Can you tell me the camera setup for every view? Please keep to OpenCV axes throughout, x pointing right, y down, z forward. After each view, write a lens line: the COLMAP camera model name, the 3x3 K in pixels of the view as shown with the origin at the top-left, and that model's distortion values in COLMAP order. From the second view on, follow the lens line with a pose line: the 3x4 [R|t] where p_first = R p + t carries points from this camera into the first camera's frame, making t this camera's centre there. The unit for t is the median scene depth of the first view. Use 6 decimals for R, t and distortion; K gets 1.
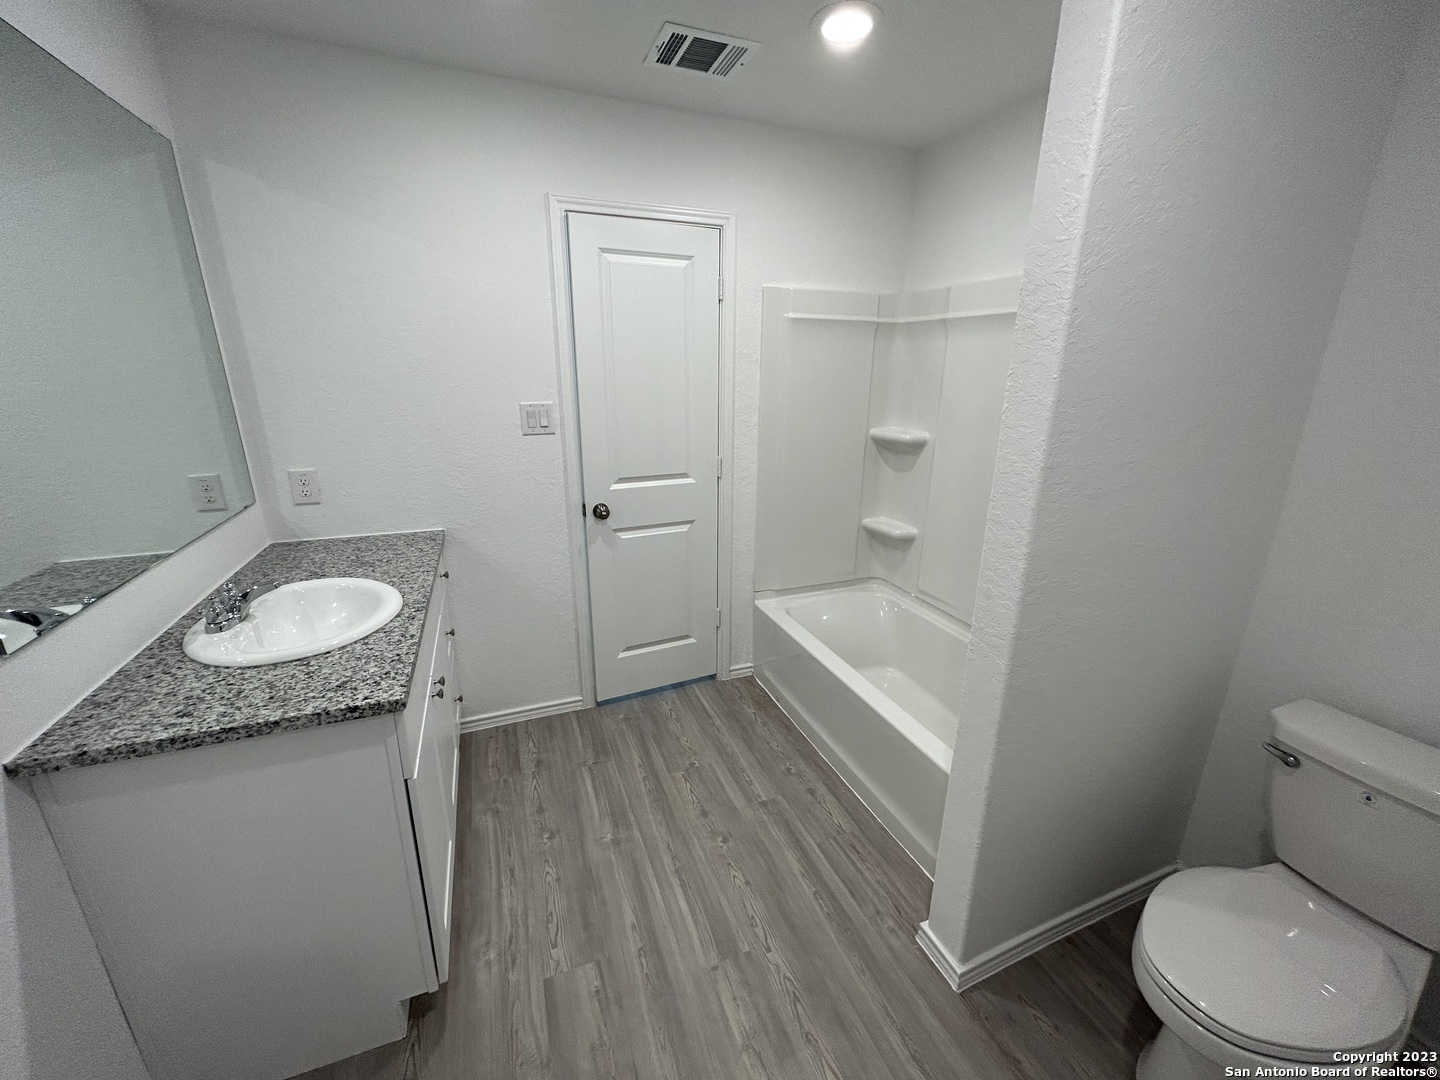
lens RADIAL K [[574.7, 0, 721.6], [0, 574.7, 536.4], [0, 0, 1]] dist [0.002364, 0.000074]
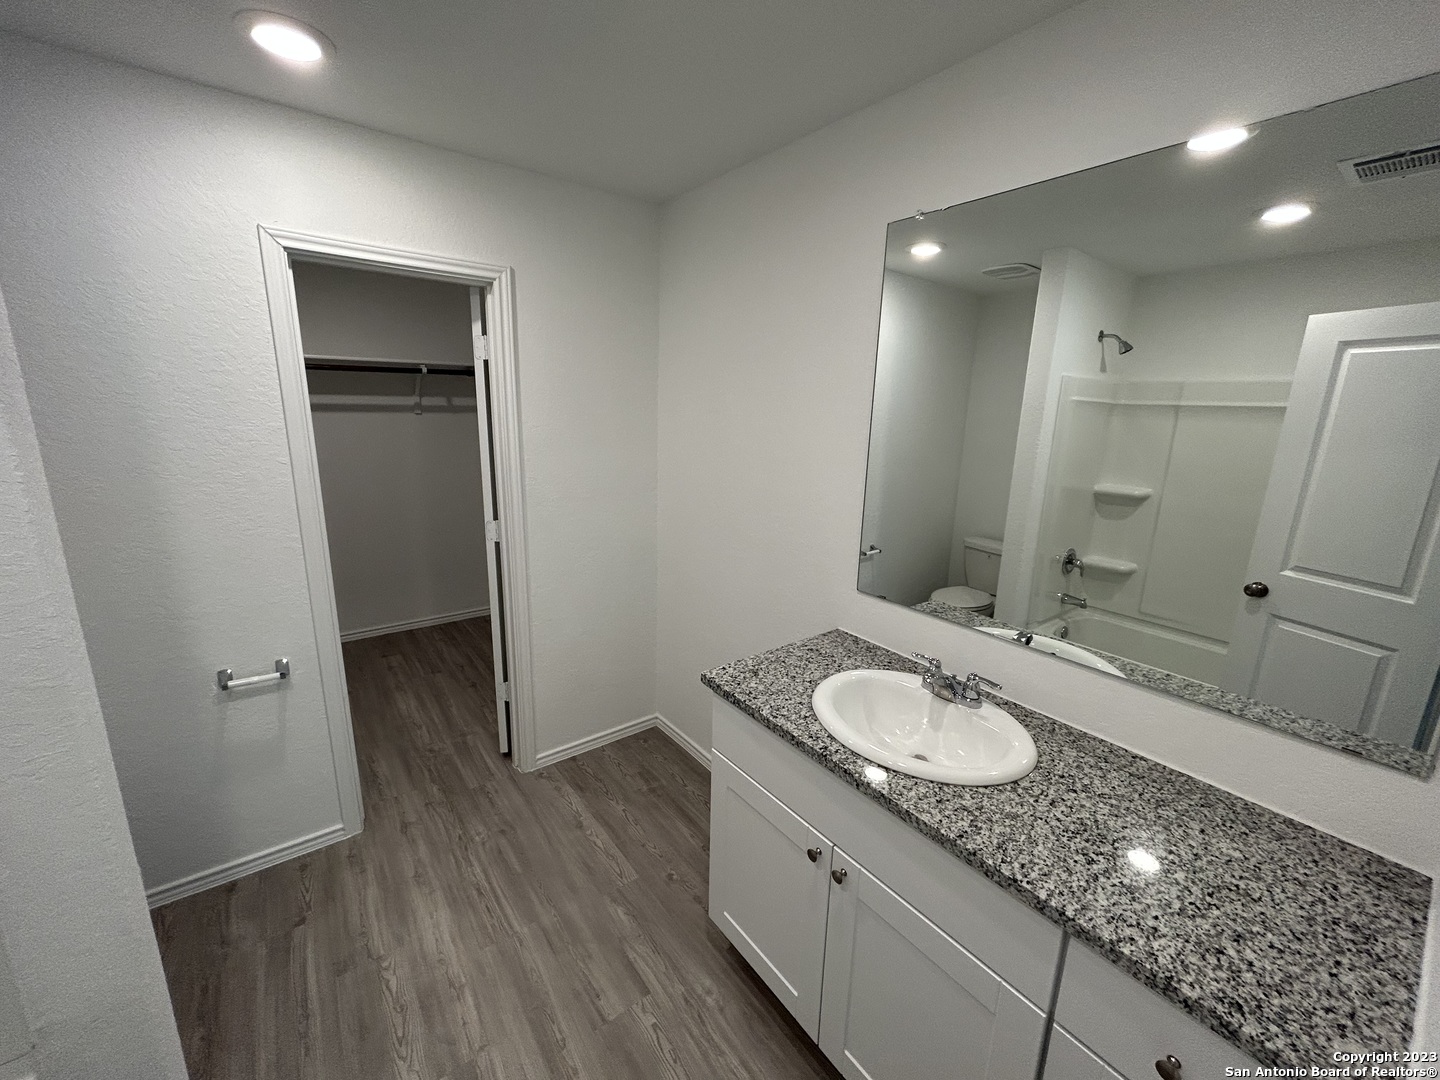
lens RADIAL K [[574.7, 0, 718.4], [0, 574.7, 540.2], [0, 0, 1]] dist [0.002364, 0.000074]
pose [[-0.964733, 0.030187, -0.261492, -0.172787], [-0.104154, 0.868555, 0.484525, -0.522596], [0.241747, 0.494673, -0.834780, 1.518734]]
